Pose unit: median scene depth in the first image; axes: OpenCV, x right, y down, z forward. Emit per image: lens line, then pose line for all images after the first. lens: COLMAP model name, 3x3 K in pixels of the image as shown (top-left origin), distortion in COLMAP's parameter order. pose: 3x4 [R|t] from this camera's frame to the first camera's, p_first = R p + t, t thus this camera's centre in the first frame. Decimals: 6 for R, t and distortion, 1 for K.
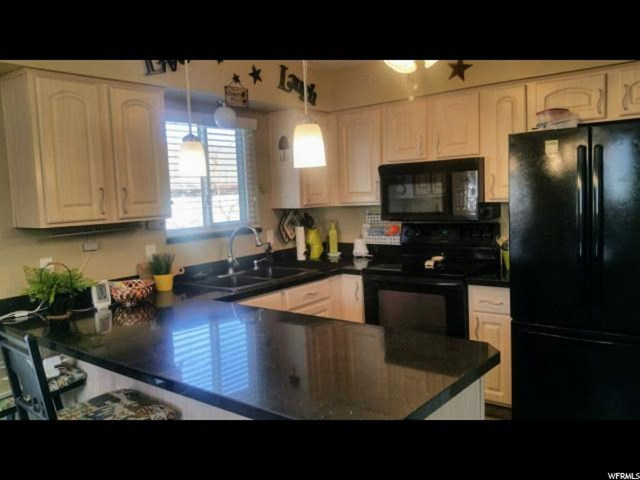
lens RADIAL K [[520.2, 0, 320.0], [0, 520.2, 240.0], [0, 0, 1]] dist [0.002464, -0.006425]
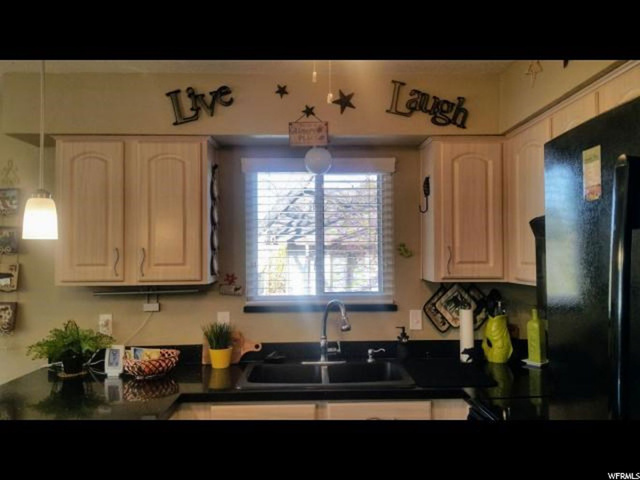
lens RADIAL K [[551.8, 0, 320.0], [0, 551.8, 240.0], [0, 0, 1]] dist [0.077879, -0.000810]
pose [[0.648377, 0.018005, -0.761106, 0.467875], [-0.091131, 0.994368, -0.054110, -0.072303], [0.755845, 0.104444, 0.646366, 0.480216]]
